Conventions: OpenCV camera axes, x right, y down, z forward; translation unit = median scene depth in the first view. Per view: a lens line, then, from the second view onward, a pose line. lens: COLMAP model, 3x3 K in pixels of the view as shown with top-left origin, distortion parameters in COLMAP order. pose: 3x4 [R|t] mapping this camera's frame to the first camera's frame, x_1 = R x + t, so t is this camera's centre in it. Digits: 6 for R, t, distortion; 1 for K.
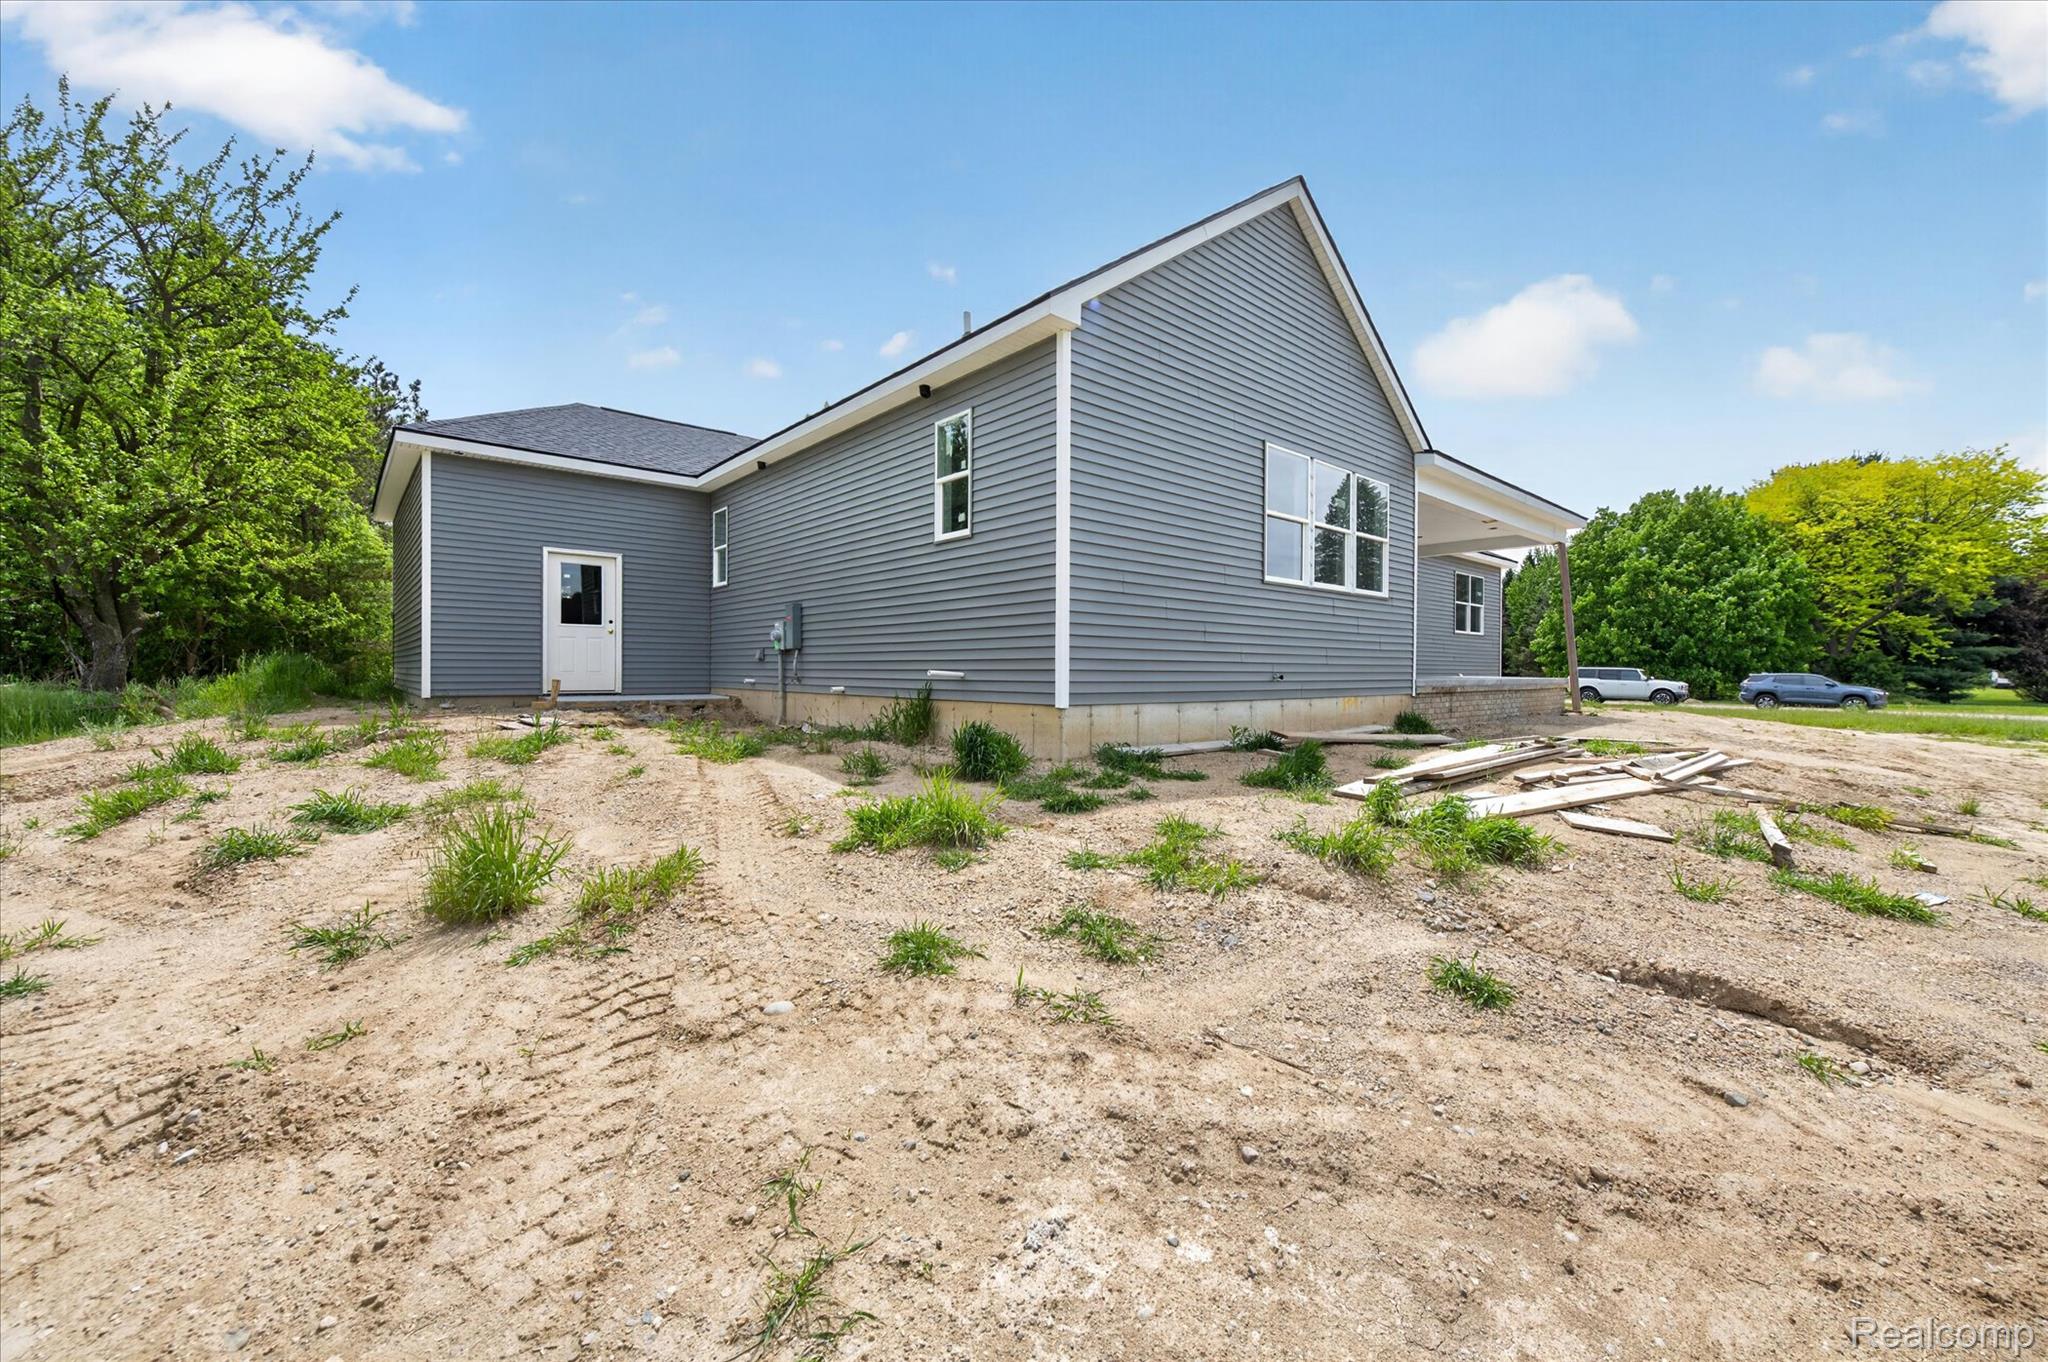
lens RADIAL K [[806.0, 0, 1027.5], [0, 806.0, 678.7], [0, 0, 1]] dist [0.001788, 0.000231]
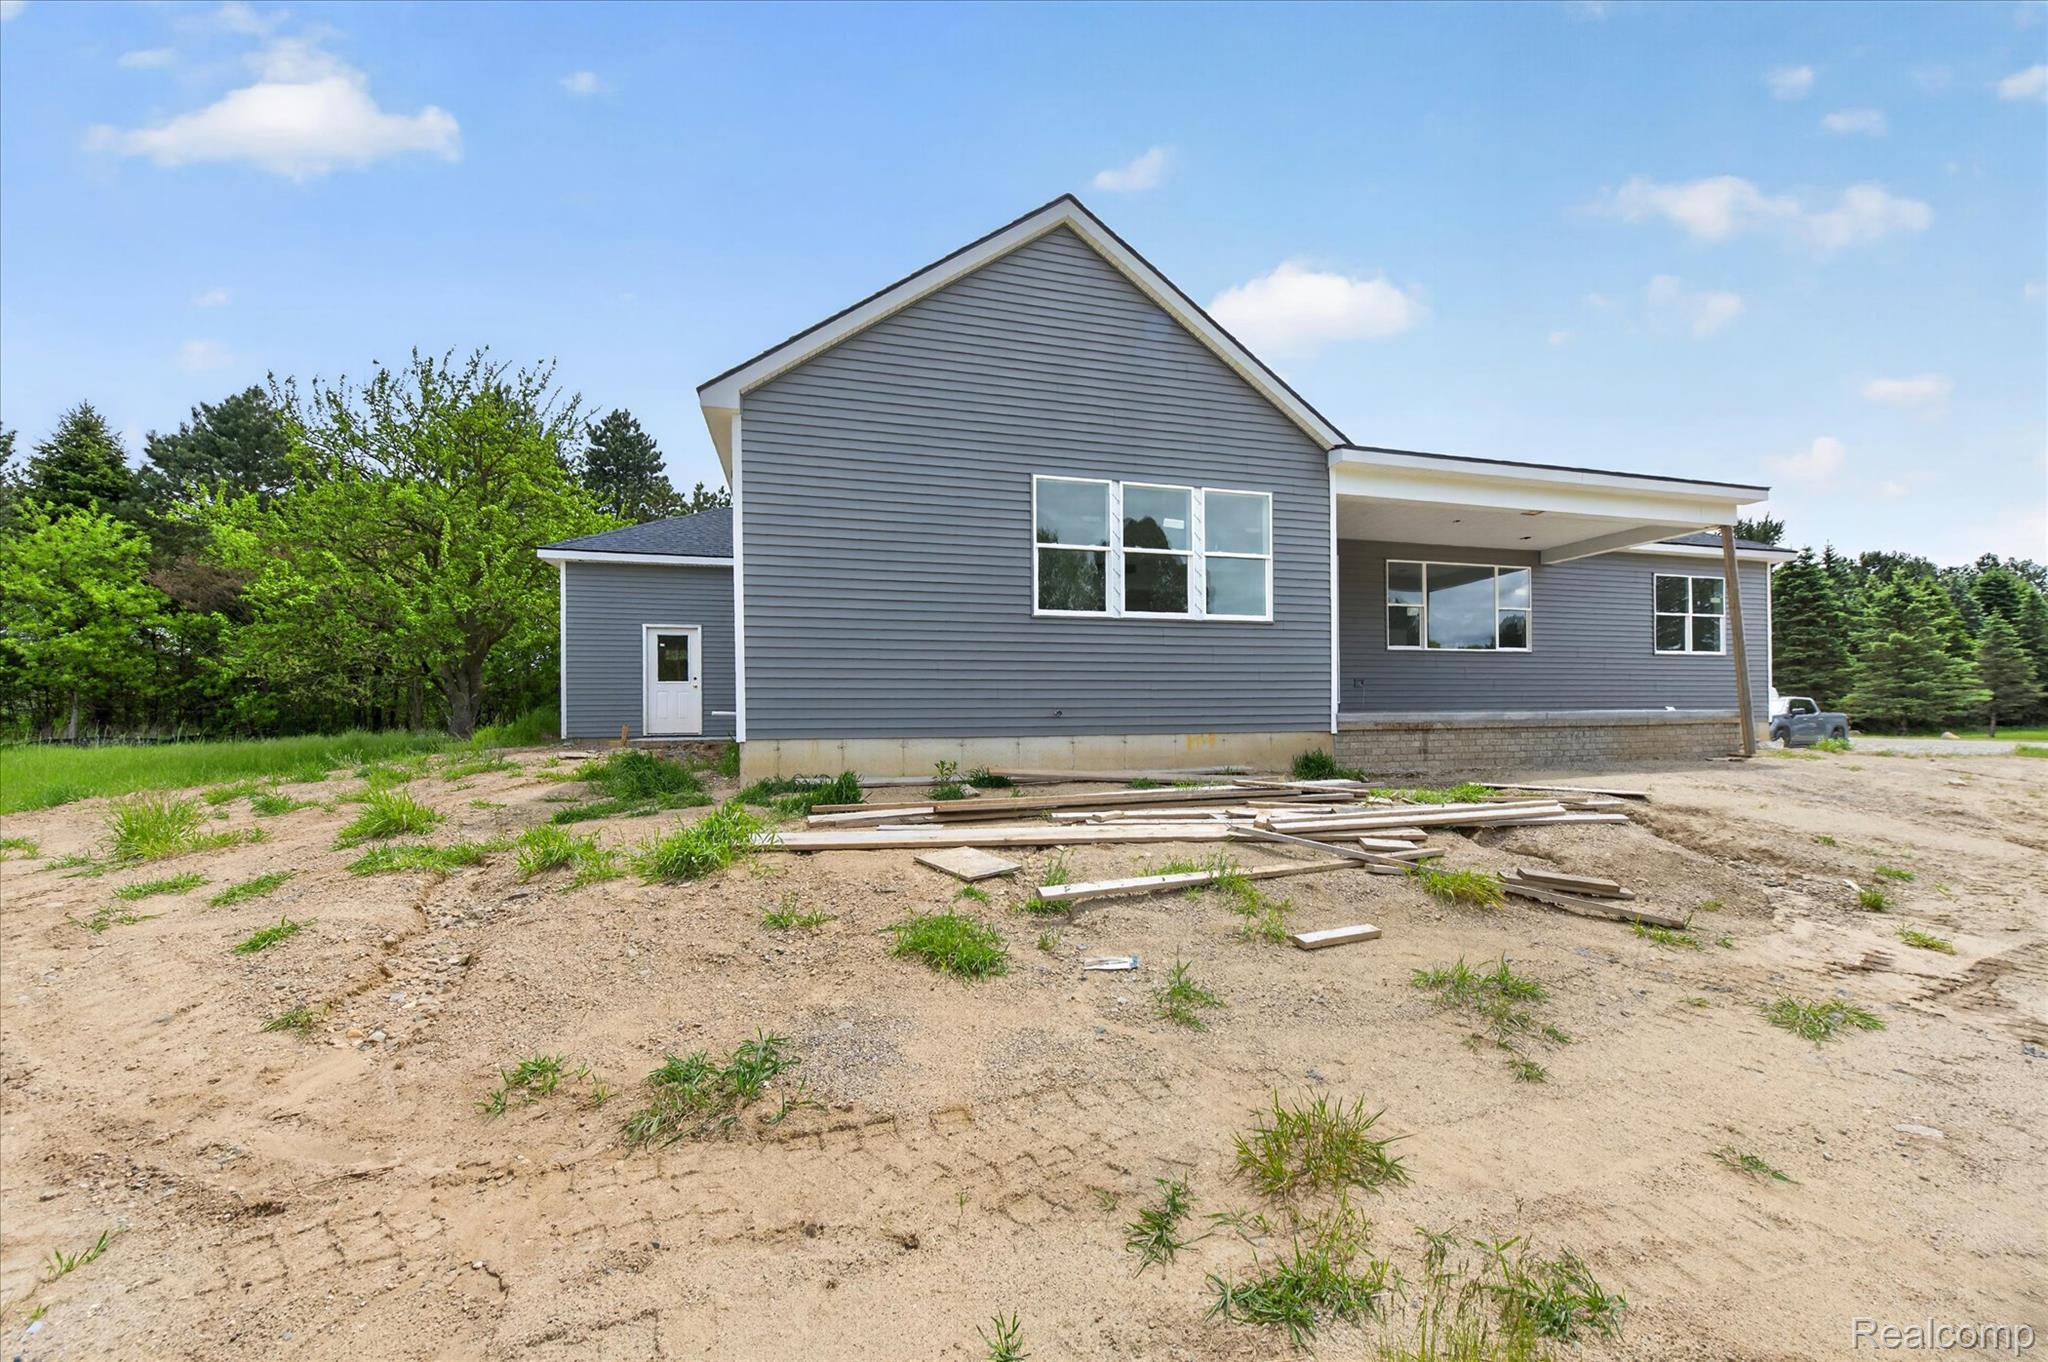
lens RADIAL K [[806.0, 0, 1049.0], [0, 806.0, 722.6], [0, 0, 1]] dist [0.001788, 0.000231]
pose [[0.905128, -0.011659, -0.424980, 0.600371], [0.010608, 0.999932, -0.004839, 0.012189], [0.425007, -0.000129, 0.905190, 0.096490]]
